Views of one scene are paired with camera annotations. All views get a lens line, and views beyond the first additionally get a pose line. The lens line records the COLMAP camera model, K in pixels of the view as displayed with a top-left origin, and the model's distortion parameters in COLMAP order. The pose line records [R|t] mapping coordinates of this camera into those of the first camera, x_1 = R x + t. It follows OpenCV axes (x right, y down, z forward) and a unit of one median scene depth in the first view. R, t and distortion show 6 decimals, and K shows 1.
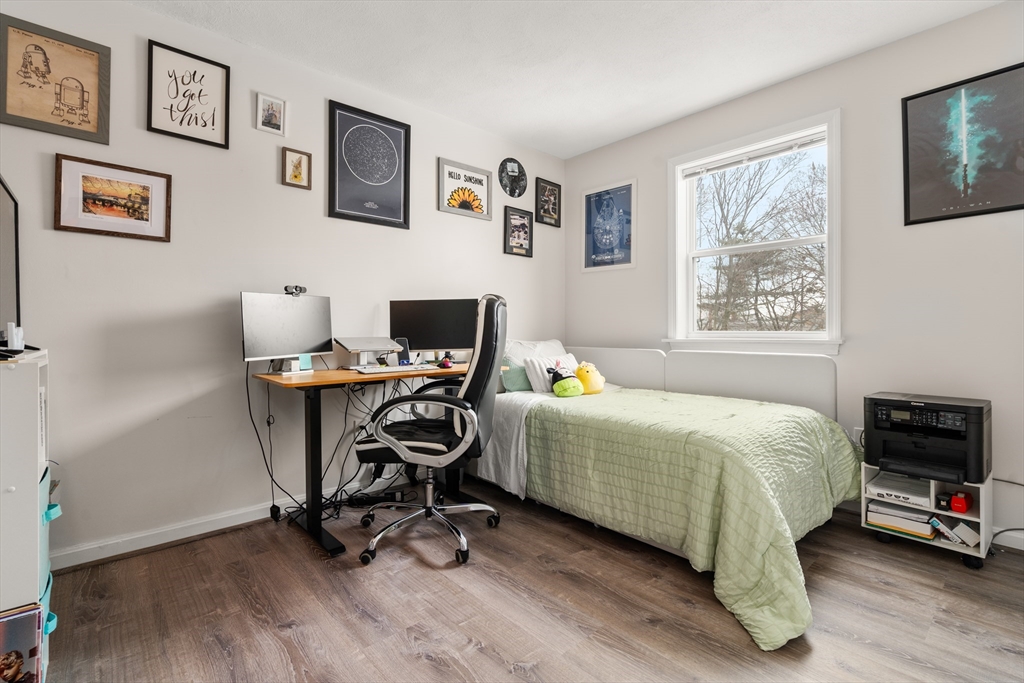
lens RADIAL K [[467.9, 0, 506.2], [0, 467.9, 331.5], [0, 0, 1]] dist [-0.001789, 0.000079]
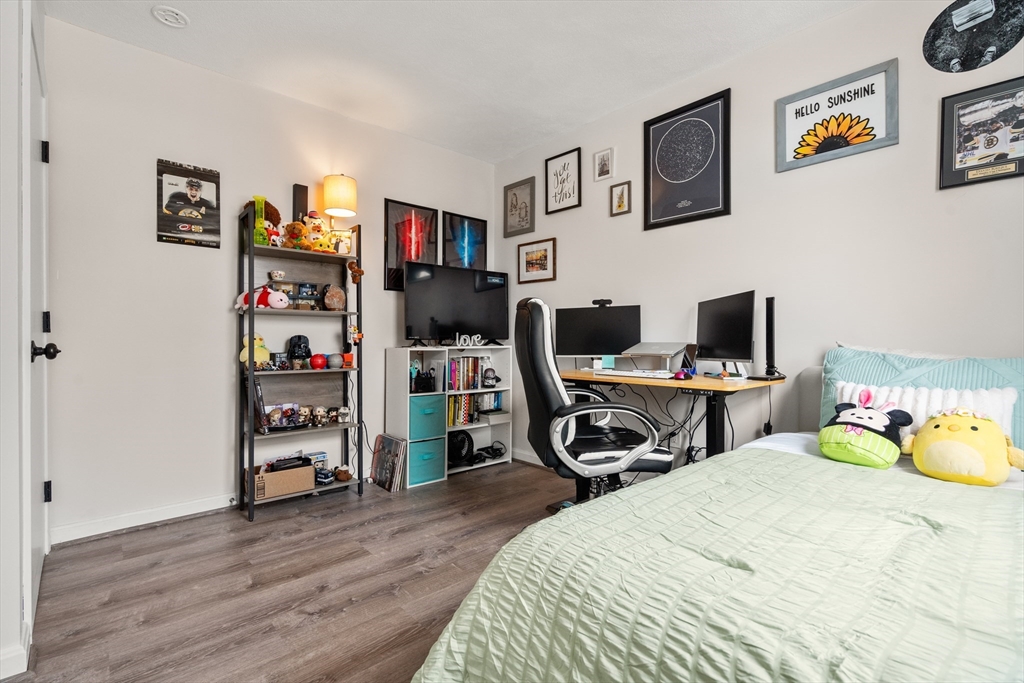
lens RADIAL K [[472.9, 0, 510.3], [0, 472.9, 335.6], [0, 0, 1]] dist [0.000933, 0.000467]
pose [[-0.001975, -0.000293, -0.999998, 0.747694], [-0.000547, 1.000000, -0.000292, -0.001773], [0.999998, 0.000546, -0.001975, 0.720921]]
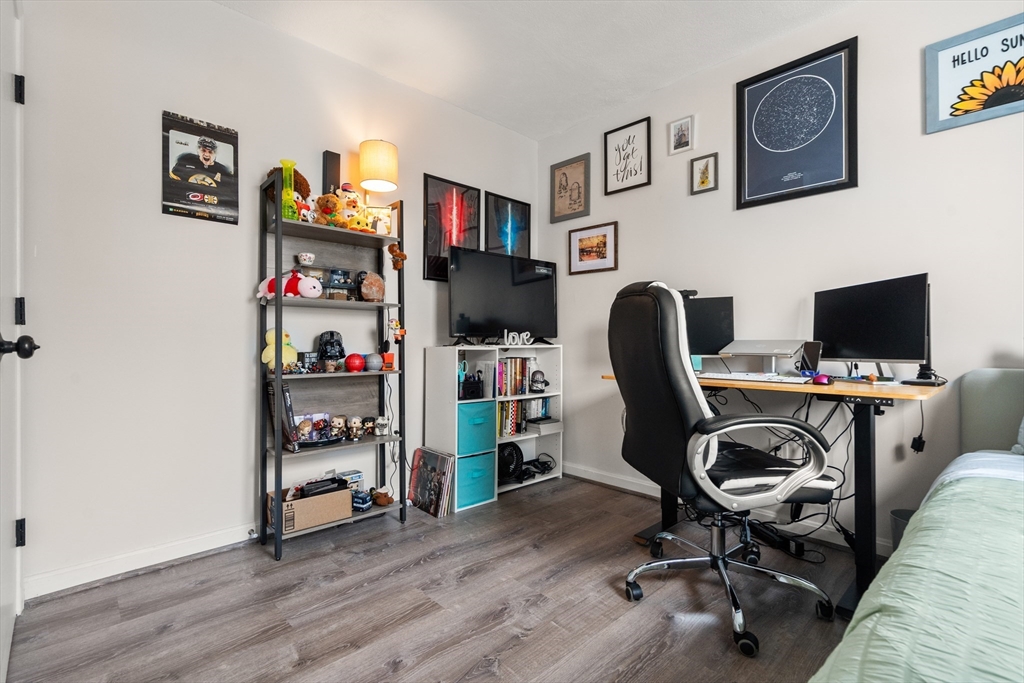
lens RADIAL K [[471.5, 0, 508.0], [0, 471.5, 335.3], [0, 0, 1]] dist [-0.001464, 0.000717]
pose [[0.023606, -0.005997, -0.999703, 0.566818], [-0.001380, 0.999981, -0.006032, 0.010641], [0.999720, 0.001522, 0.023598, 0.546273]]
